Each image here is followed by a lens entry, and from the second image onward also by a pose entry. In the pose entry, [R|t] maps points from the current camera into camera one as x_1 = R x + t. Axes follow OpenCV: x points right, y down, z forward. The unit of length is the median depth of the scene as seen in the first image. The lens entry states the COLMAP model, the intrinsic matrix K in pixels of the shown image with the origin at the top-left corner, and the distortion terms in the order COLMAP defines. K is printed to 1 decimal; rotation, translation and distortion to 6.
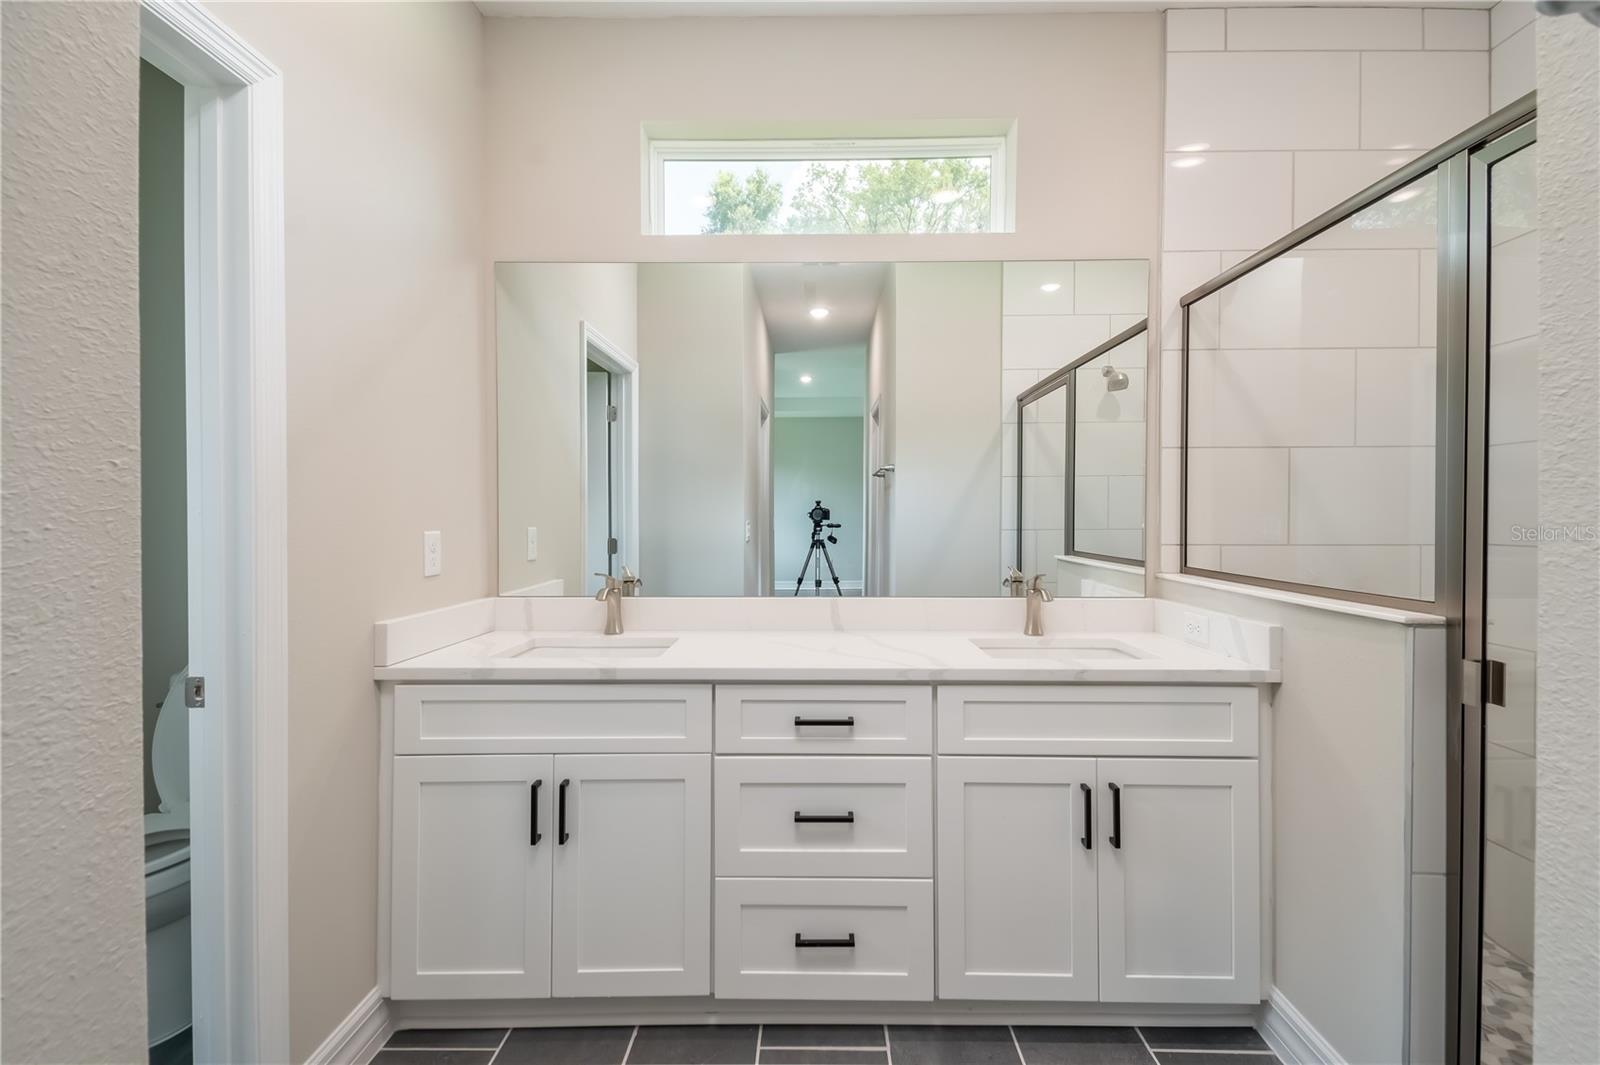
lens RADIAL K [[719.0, 0, 800.8], [0, 719.0, 525.7], [0, 0, 1]] dist [0.004395, -0.008434]
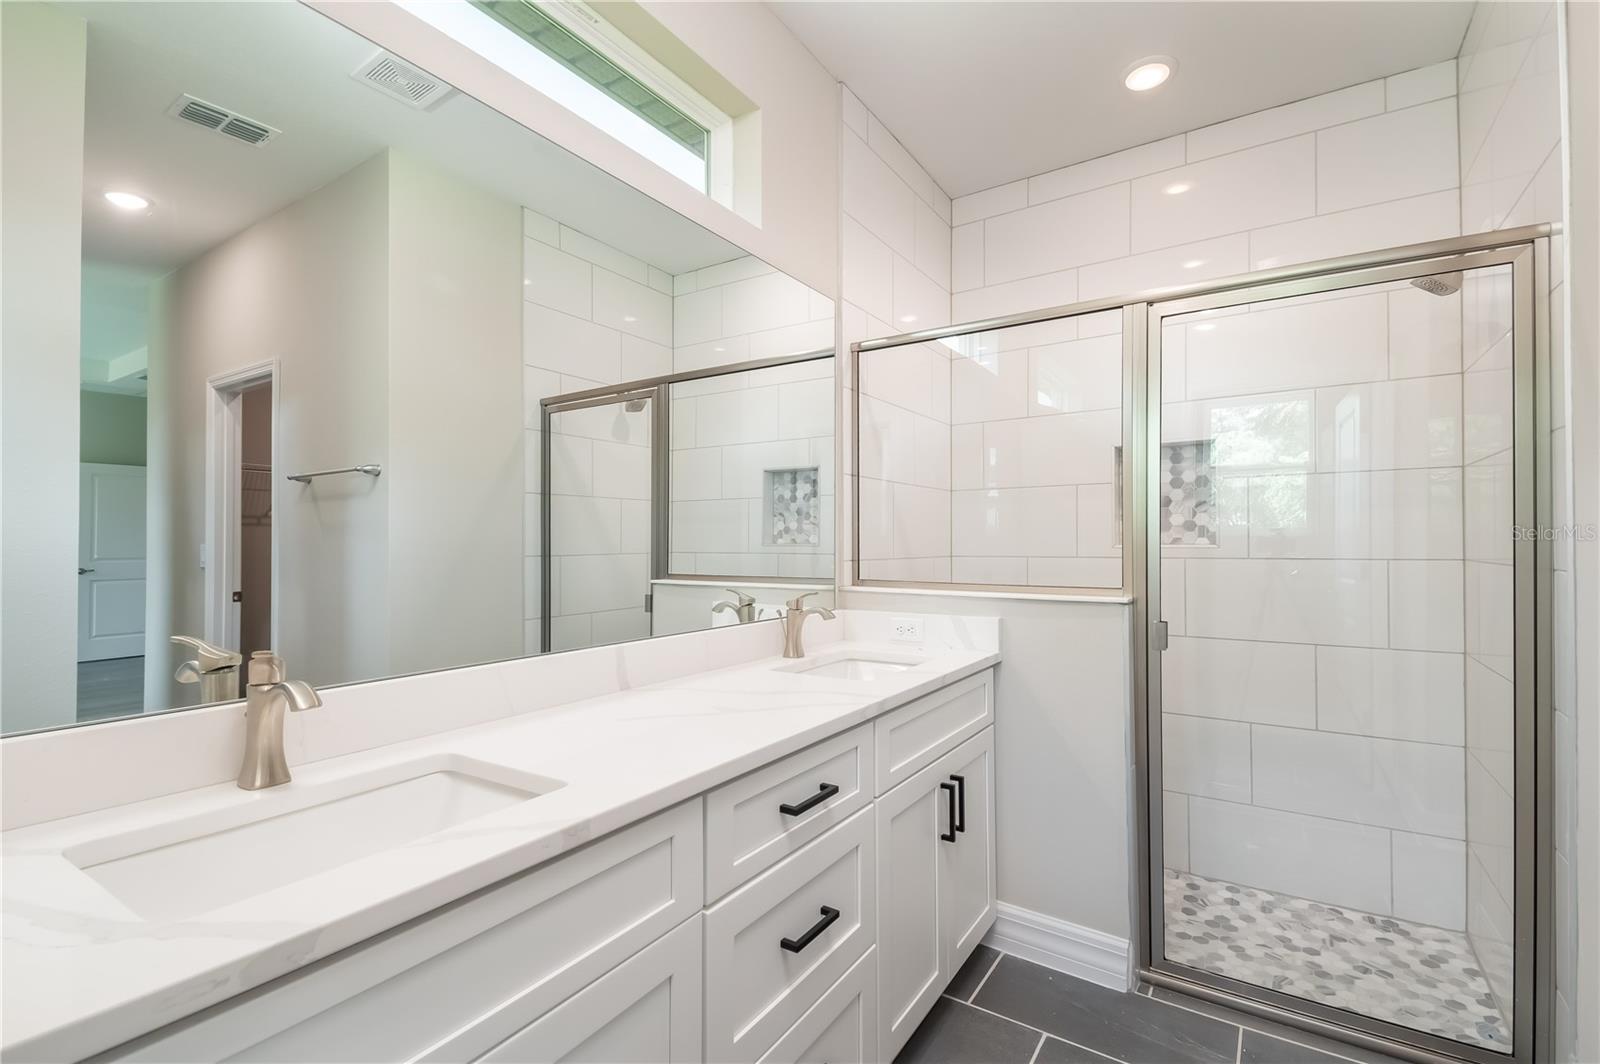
lens RADIAL K [[719.0, 0, 804.6], [0, 719.0, 538.0], [0, 0, 1]] dist [0.004395, -0.008434]
pose [[0.521486, 0.008964, 0.853213, -0.603741], [0.010698, 0.999798, -0.017043, 0.013211], [-0.853193, 0.018015, 0.521285, 0.602191]]
